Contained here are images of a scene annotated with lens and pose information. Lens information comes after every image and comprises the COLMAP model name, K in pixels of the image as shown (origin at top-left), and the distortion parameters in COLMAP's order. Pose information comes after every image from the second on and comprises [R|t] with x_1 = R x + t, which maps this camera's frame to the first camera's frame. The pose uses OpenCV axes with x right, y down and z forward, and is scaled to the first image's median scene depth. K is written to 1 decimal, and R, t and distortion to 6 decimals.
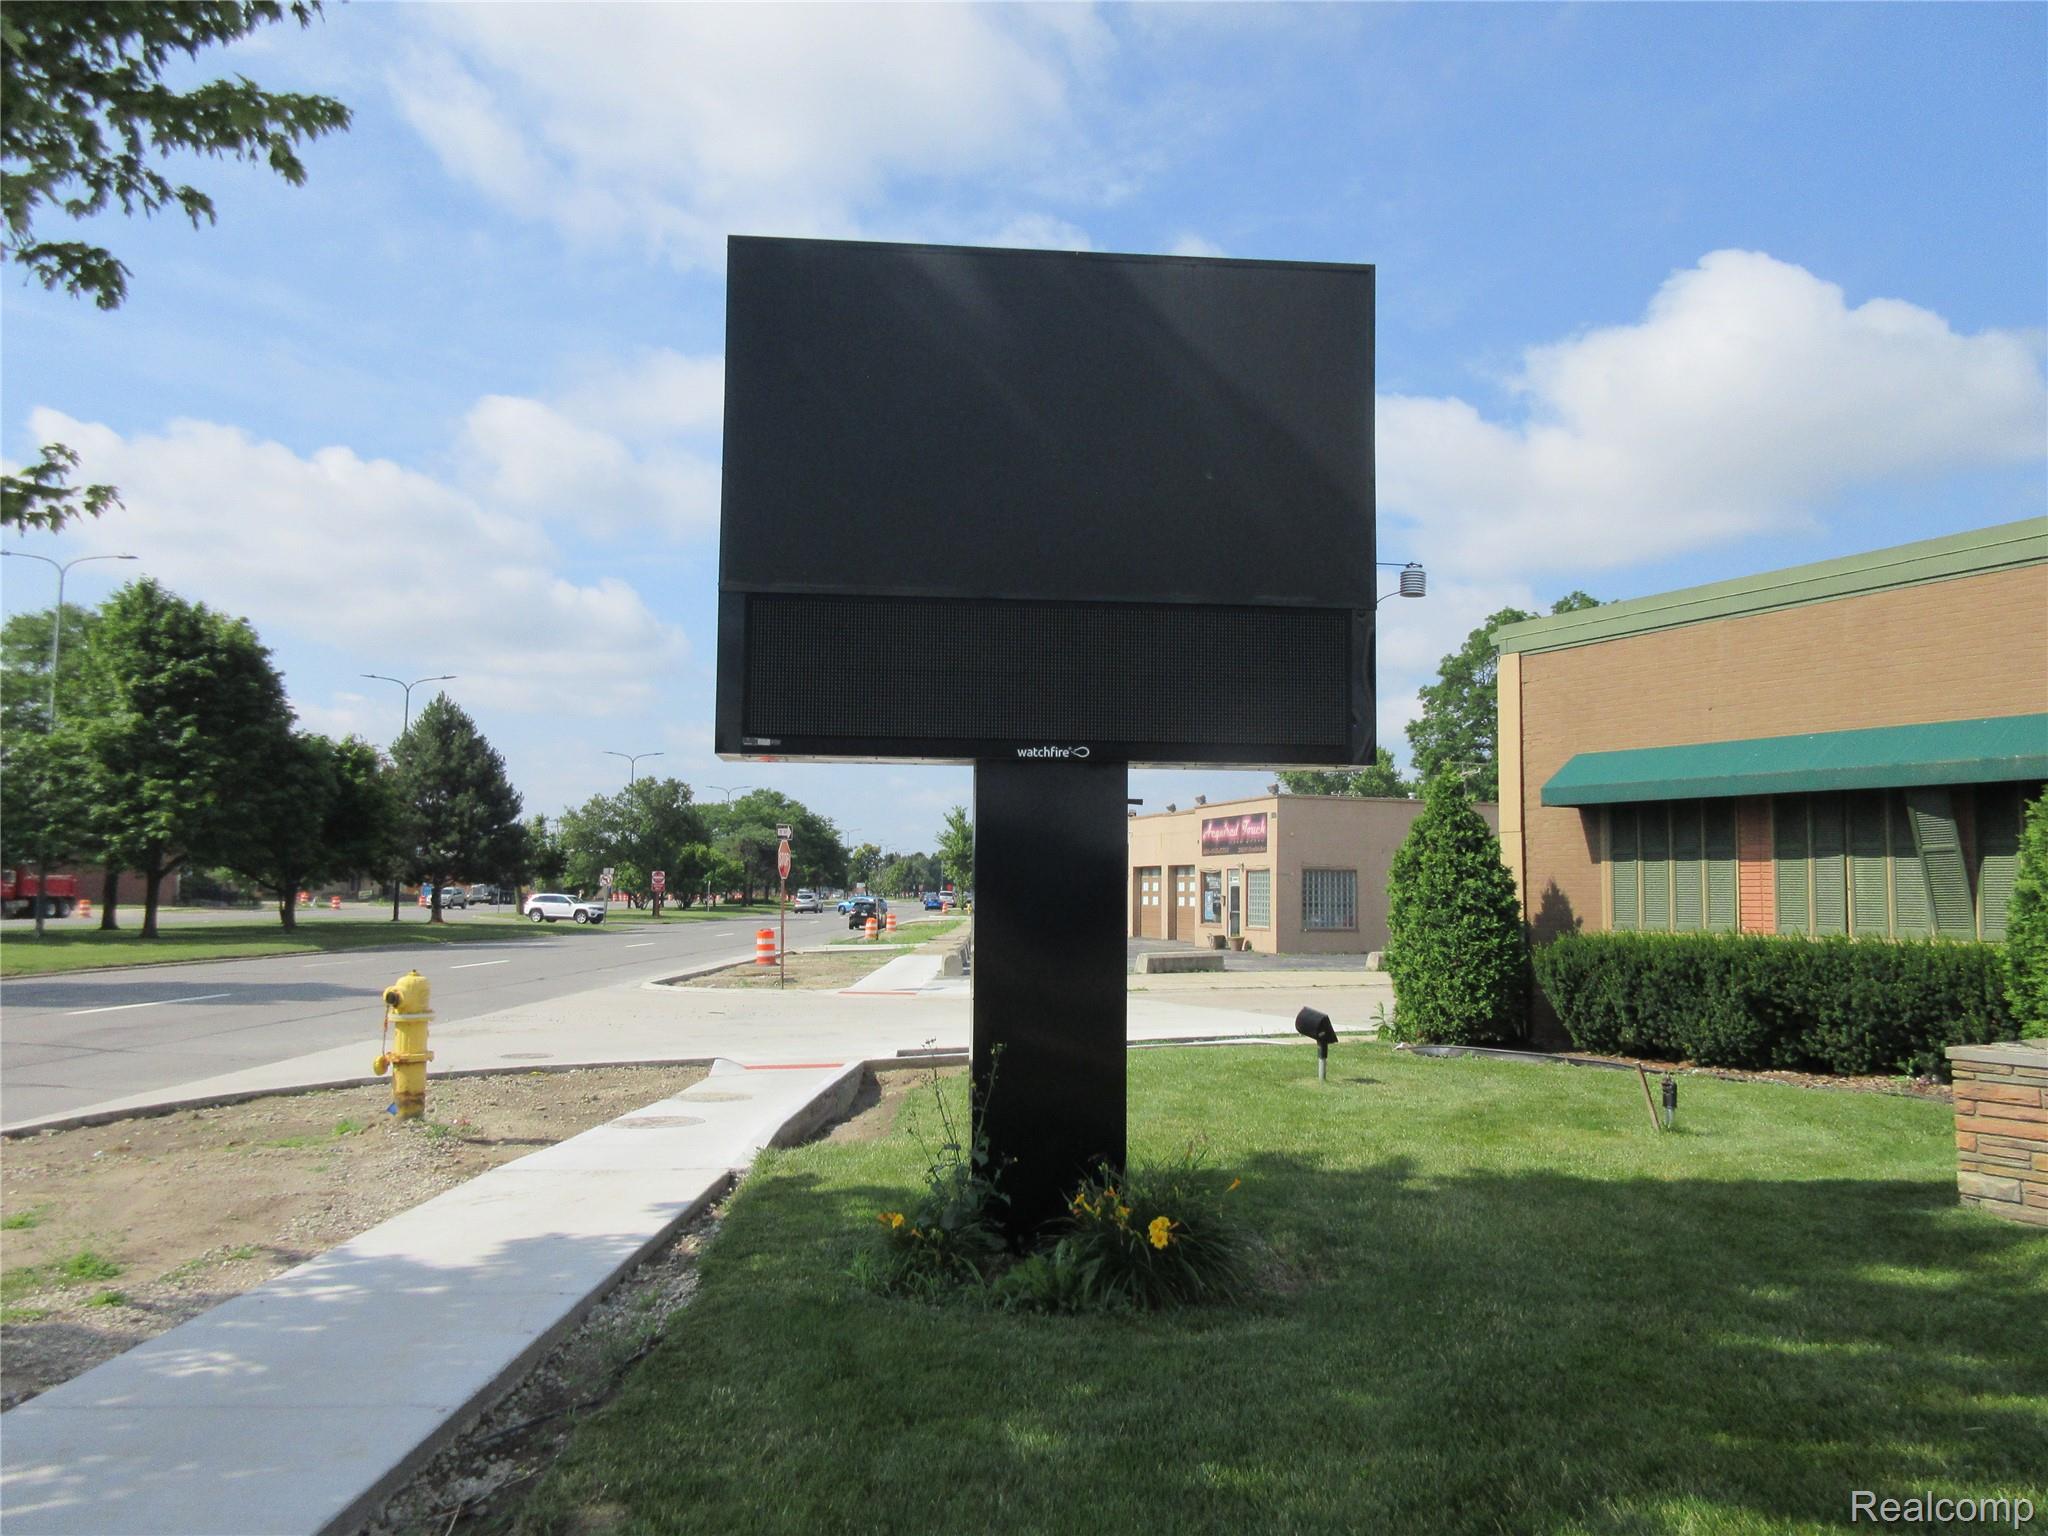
lens RADIAL K [[1520.9, 0, 1028.1], [0, 1520.9, 770.6], [0, 0, 1]] dist [0.010154, 0.006206]
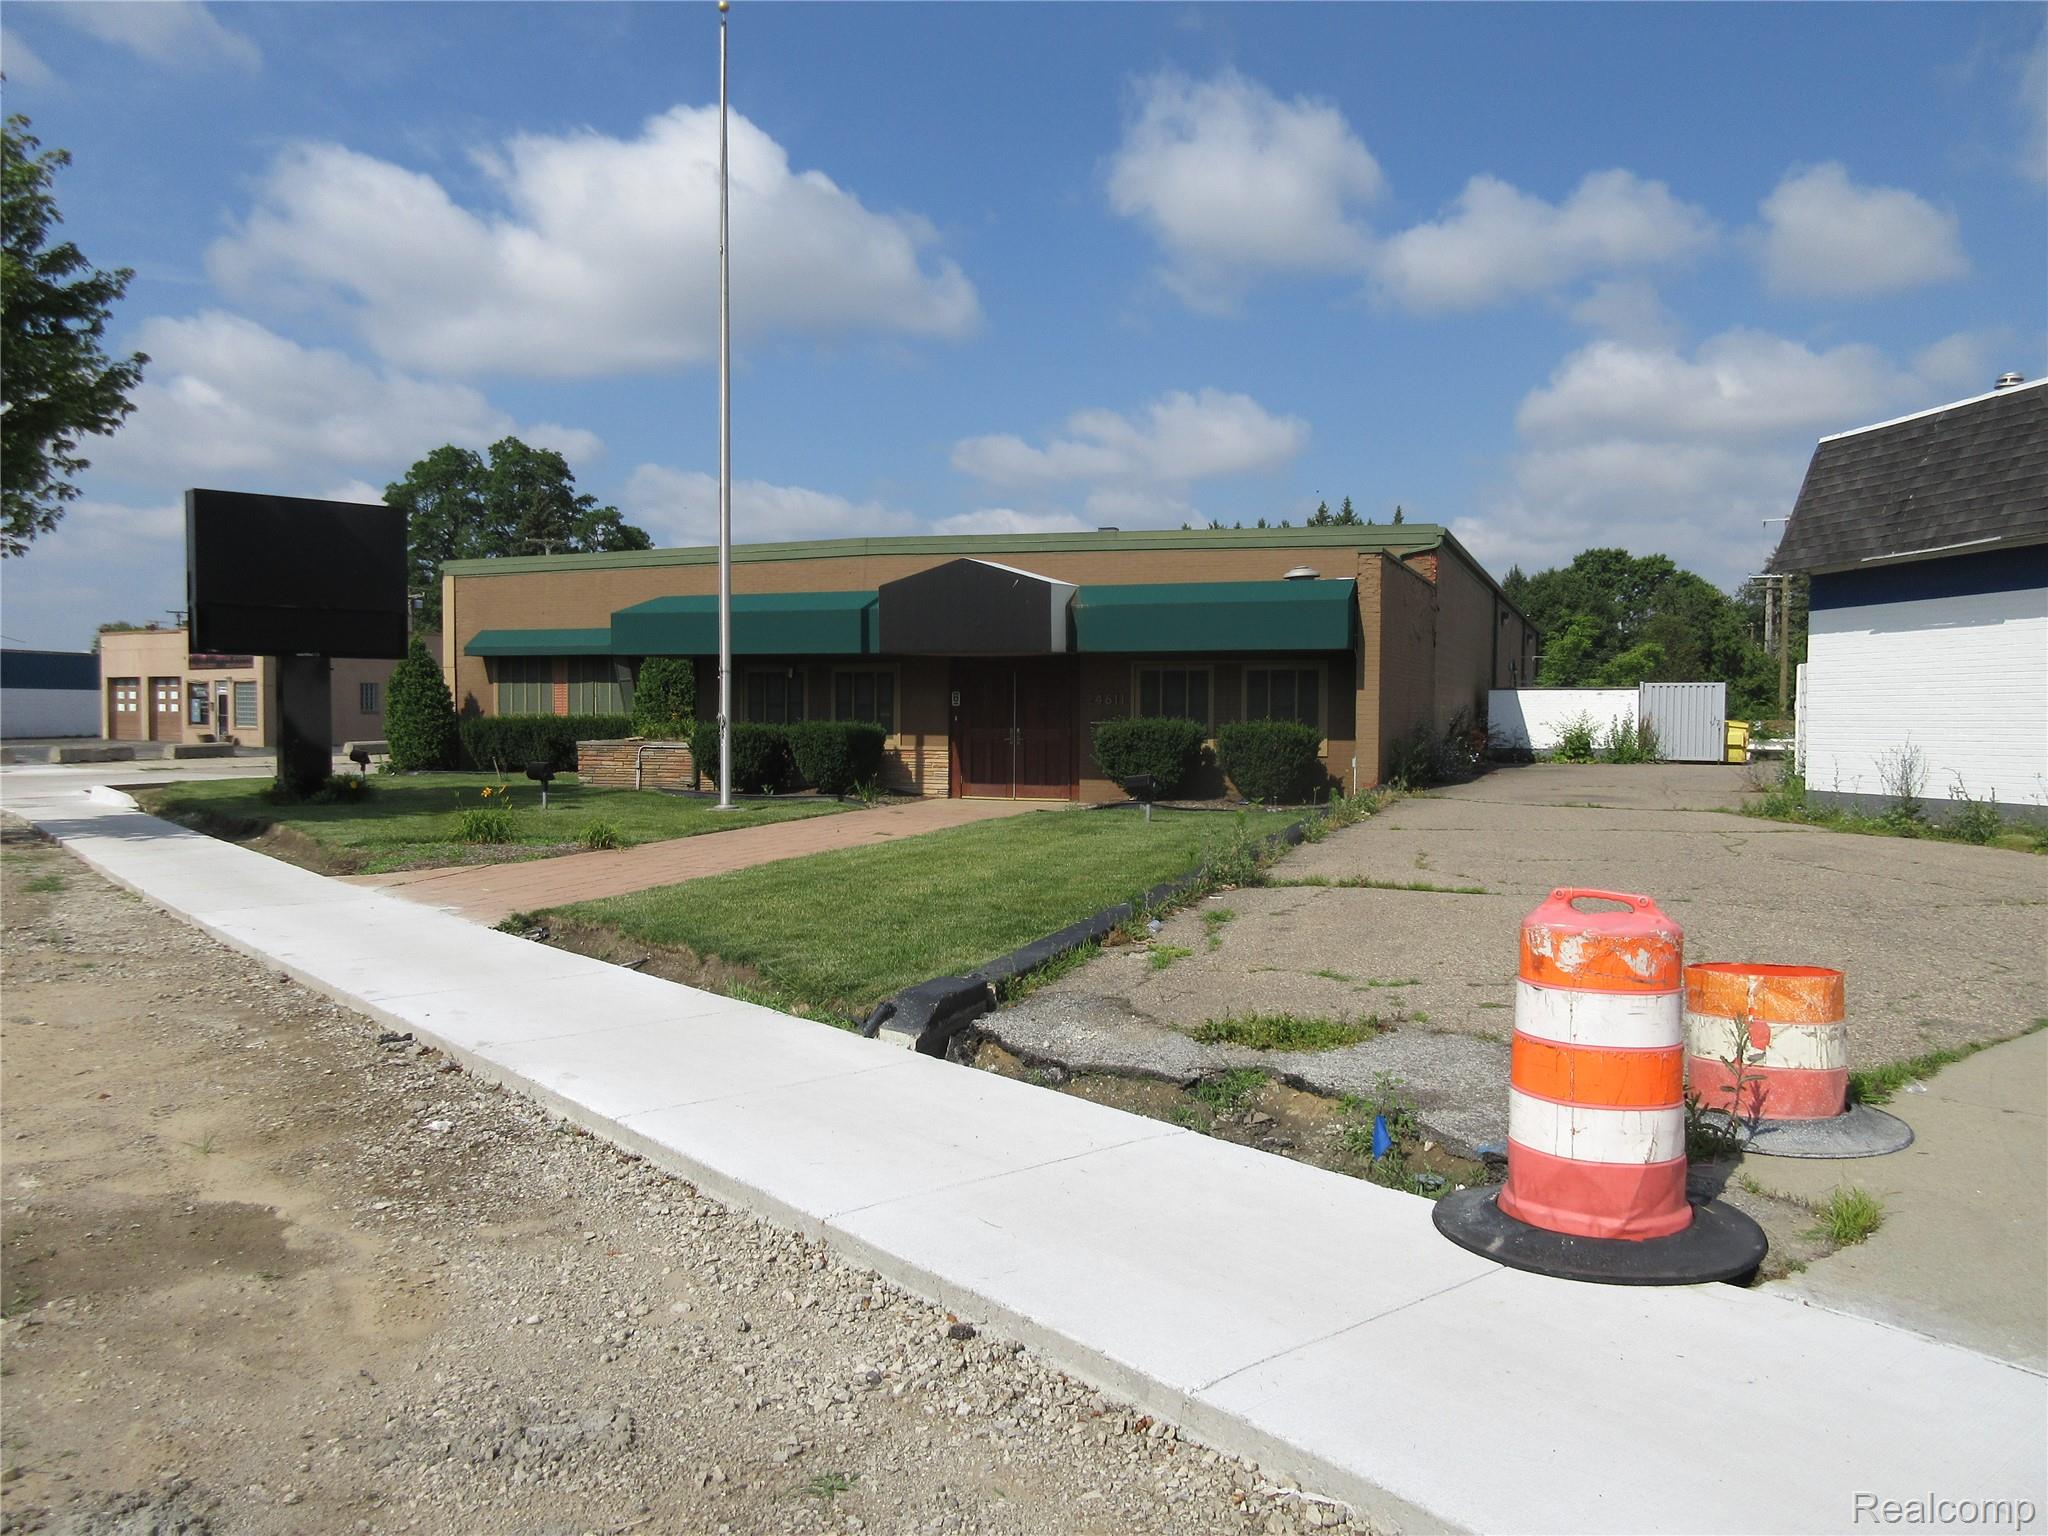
lens RADIAL K [[1520.9, 0, 1028.9], [0, 1520.9, 768.8], [0, 0, 1]] dist [0.010154, 0.006206]
pose [[0.784836, -0.029561, 0.618997, -0.332207], [-0.047221, 0.993105, 0.107299, -0.079488], [-0.617901, -0.113442, 0.778029, -1.056982]]
